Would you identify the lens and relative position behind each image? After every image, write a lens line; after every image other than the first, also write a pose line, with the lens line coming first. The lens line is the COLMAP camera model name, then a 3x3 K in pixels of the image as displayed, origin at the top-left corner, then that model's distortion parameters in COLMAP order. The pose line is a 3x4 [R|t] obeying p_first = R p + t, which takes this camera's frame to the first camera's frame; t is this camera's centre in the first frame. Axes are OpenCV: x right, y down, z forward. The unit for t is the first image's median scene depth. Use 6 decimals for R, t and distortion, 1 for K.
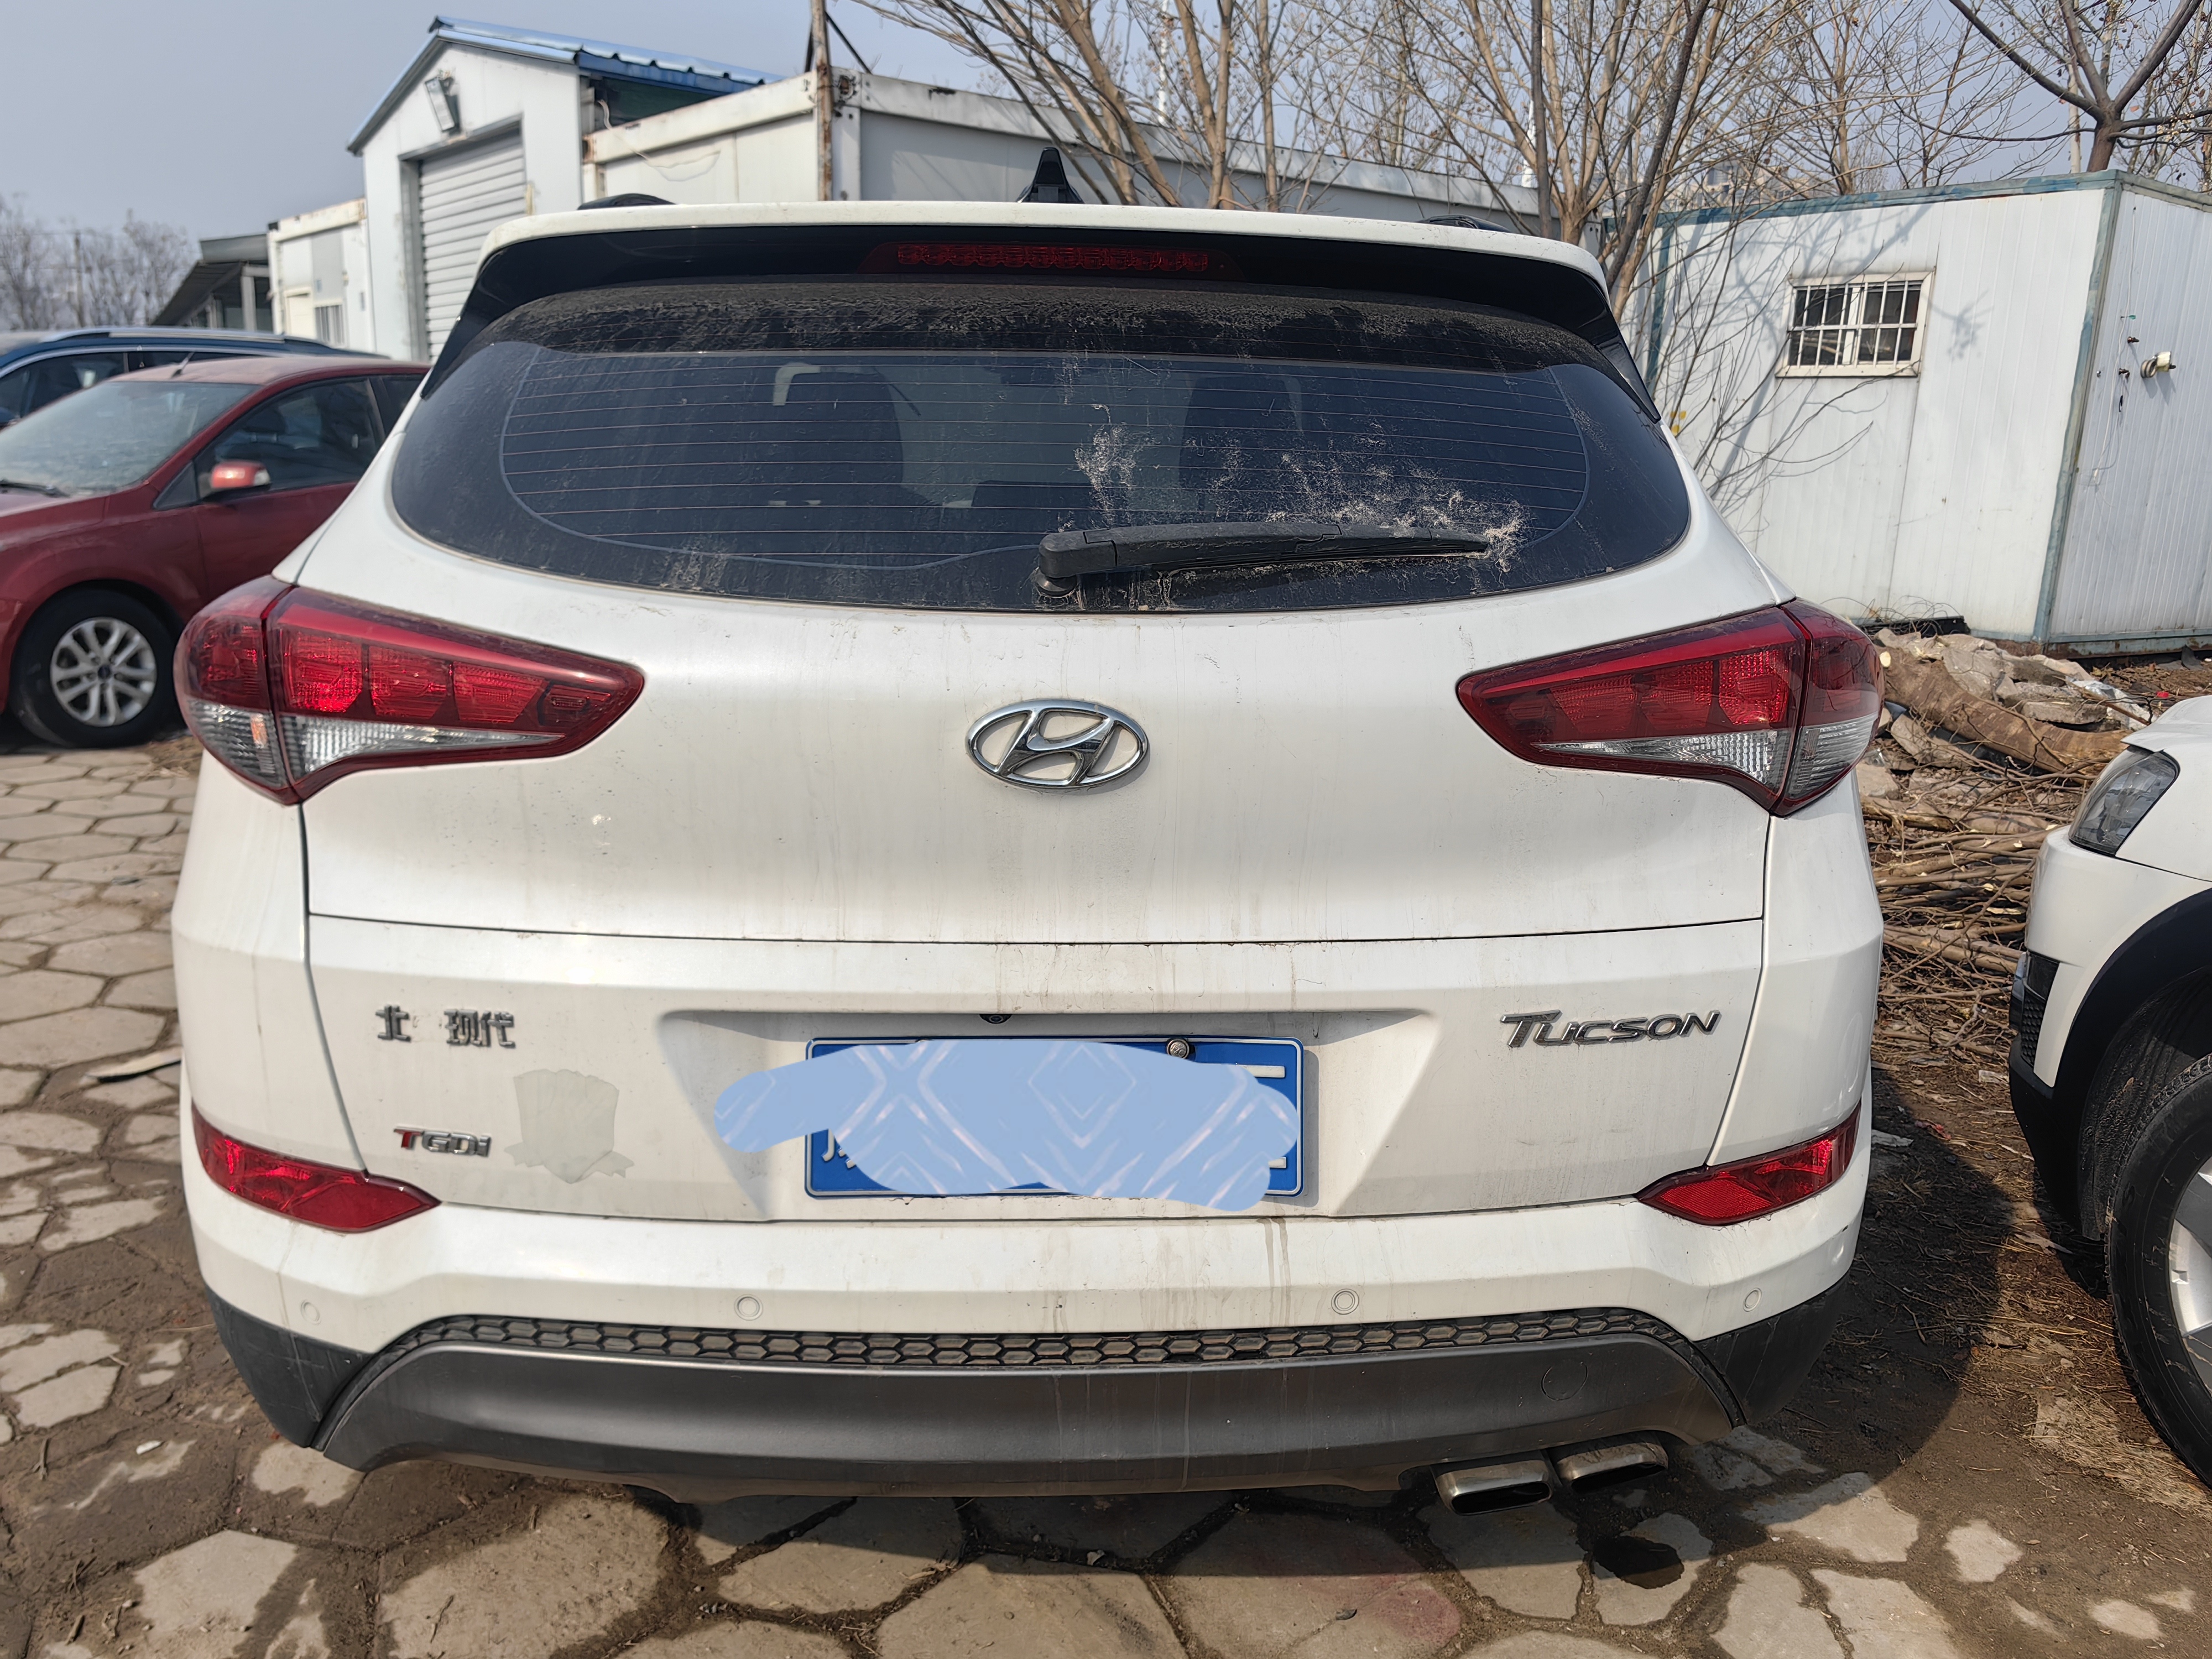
lens RADIAL K [[1689.1, 0, 1115.2], [0, 1689.1, 832.9], [0, 0, 1]] dist [0.055361, -0.077387]
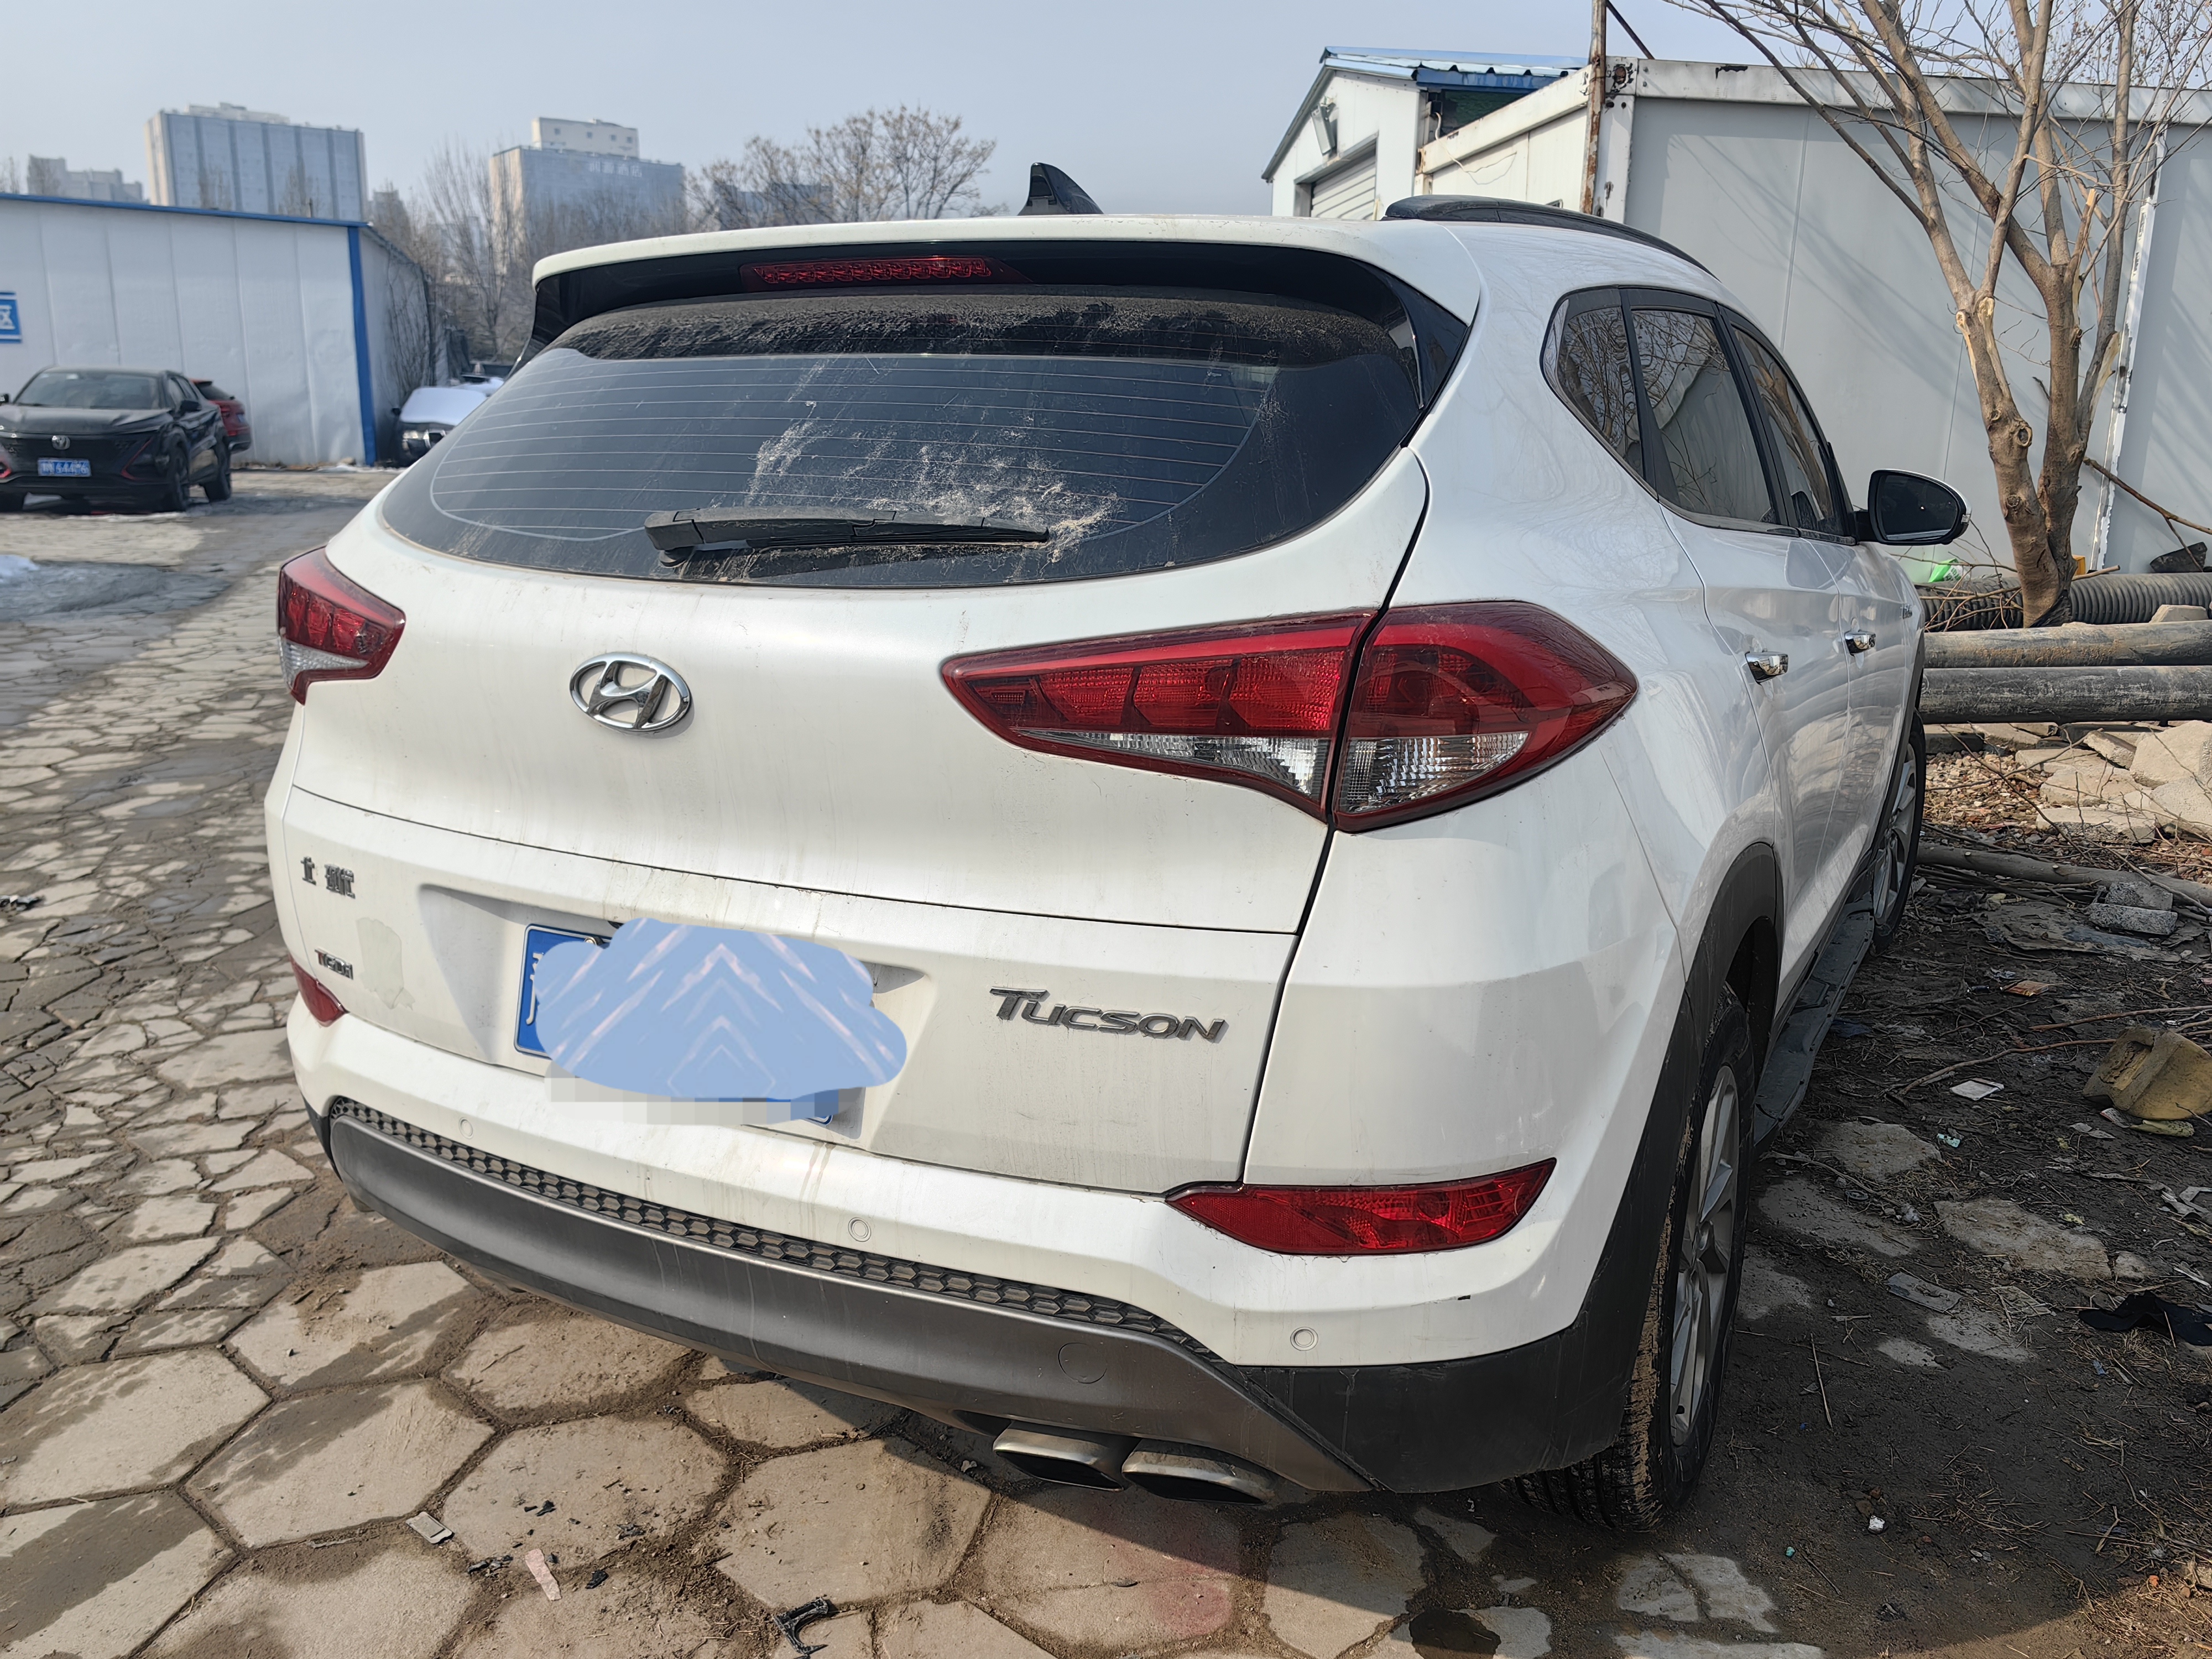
lens RADIAL K [[1689.1, 0, 1147.0], [0, 1689.1, 843.4], [0, 0, 1]] dist [0.055361, -0.077387]
pose [[0.870194, 0.108173, -0.480689, 0.724270], [-0.105322, 0.993891, 0.032998, -0.021642], [0.481321, 0.021912, 0.876270, 0.122109]]
